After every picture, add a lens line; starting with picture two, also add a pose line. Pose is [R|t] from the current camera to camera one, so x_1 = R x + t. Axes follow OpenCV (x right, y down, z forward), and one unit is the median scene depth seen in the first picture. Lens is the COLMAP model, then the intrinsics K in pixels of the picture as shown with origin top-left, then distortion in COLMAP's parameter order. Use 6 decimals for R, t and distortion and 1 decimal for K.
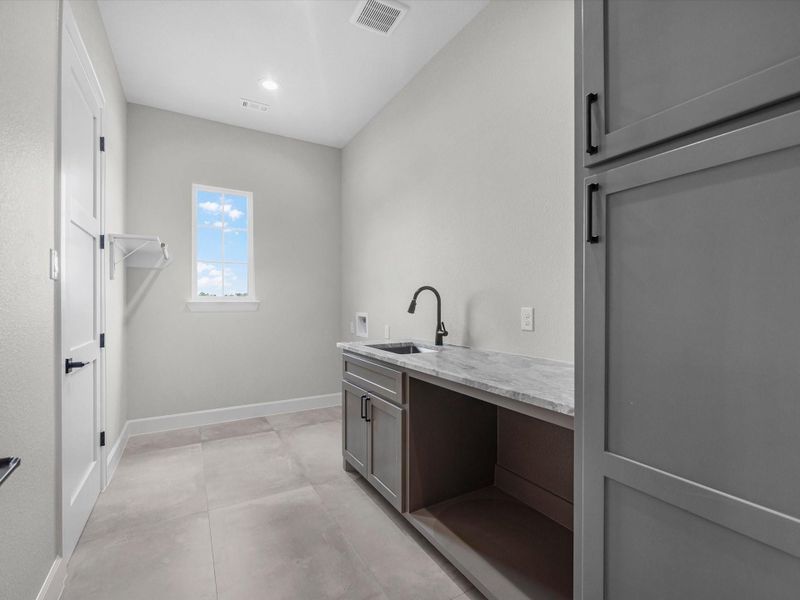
lens RADIAL K [[370.5, 0, 403.8], [0, 370.5, 301.2], [0, 0, 1]] dist [0.002859, -0.001441]
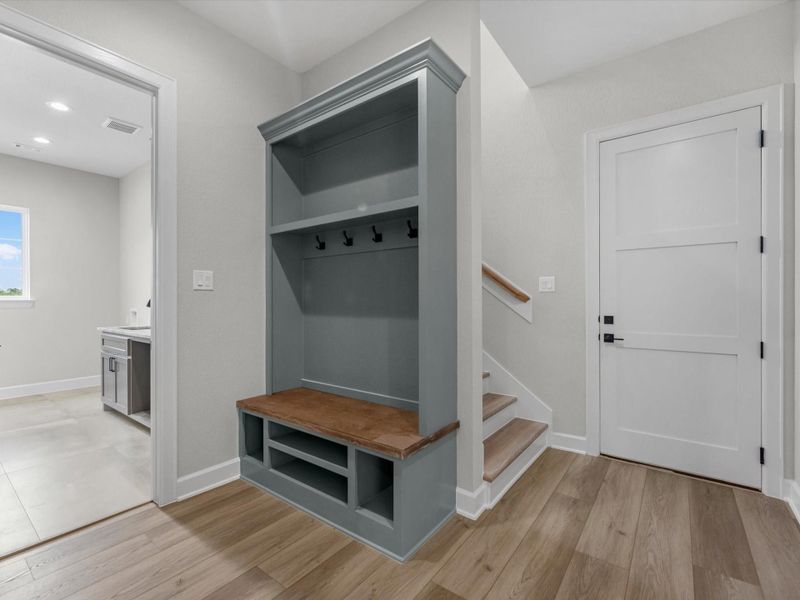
lens RADIAL K [[370.5, 0, 394.1], [0, 370.5, 299.9], [0, 0, 1]] dist [0.002859, -0.001441]
pose [[0.929587, -0.000708, 0.368602, 0.389661], [-0.000370, 0.999996, 0.002853, -0.003466], [-0.368603, -0.002788, 0.929583, -0.855064]]
